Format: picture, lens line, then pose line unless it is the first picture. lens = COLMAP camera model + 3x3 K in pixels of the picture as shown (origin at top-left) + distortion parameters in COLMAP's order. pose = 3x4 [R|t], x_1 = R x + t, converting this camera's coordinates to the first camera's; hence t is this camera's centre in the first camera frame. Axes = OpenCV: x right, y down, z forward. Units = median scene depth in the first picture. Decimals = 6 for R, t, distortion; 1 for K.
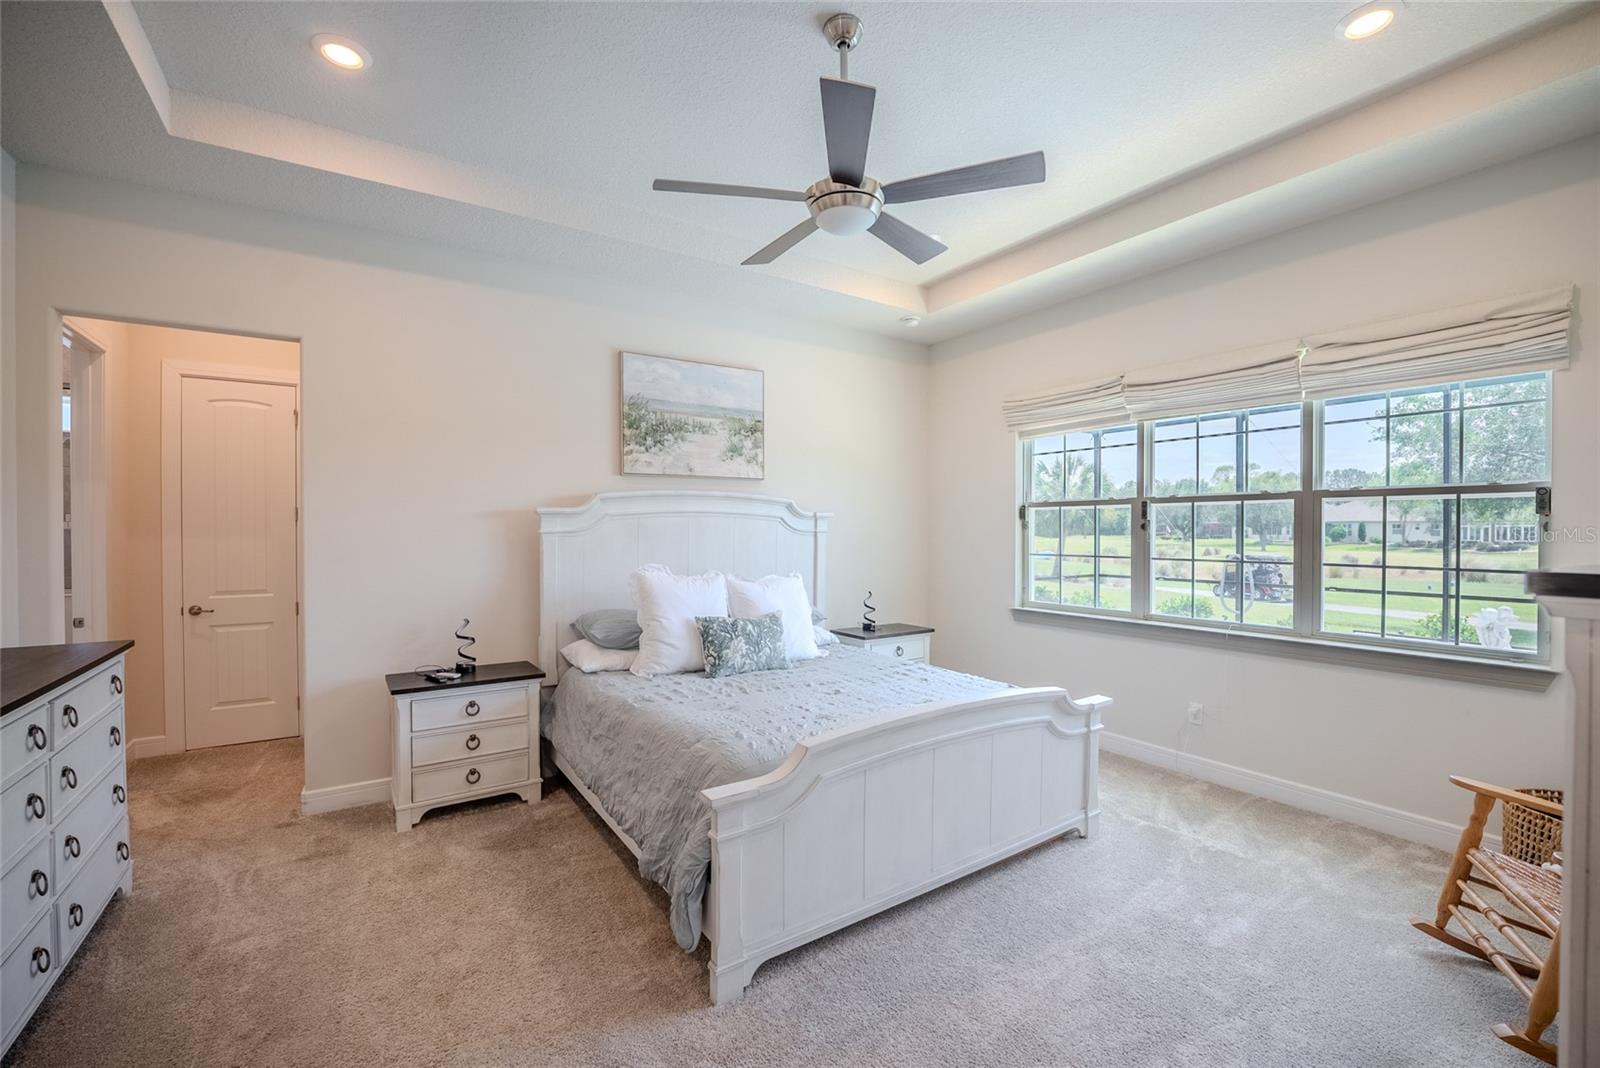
lens RADIAL K [[659.1, 0, 800.1], [0, 659.1, 538.3], [0, 0, 1]] dist [-0.029702, 0.003844]
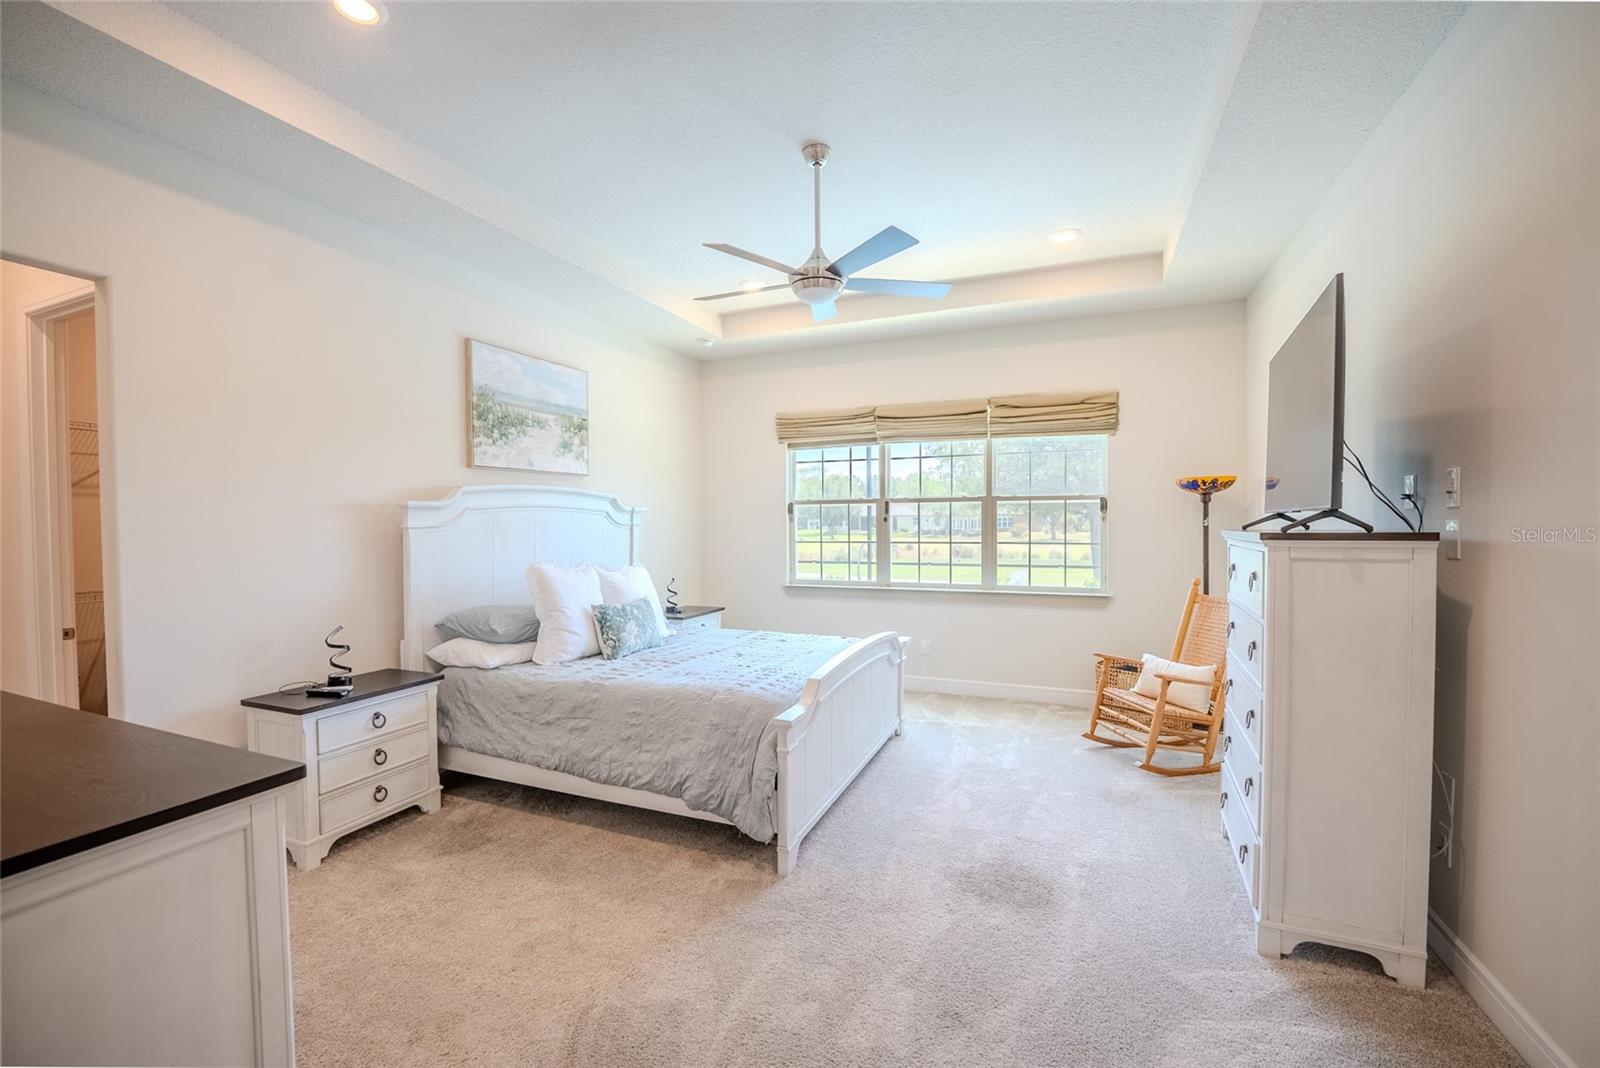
lens RADIAL K [[659.1, 0, 800.1], [0, 659.1, 538.3], [0, 0, 1]] dist [-0.029702, 0.003844]
pose [[0.835102, -0.018016, 0.549799, -0.460701], [0.012736, 0.999829, 0.013419, 0.001168], [-0.549947, -0.004204, 0.835189, -0.077739]]
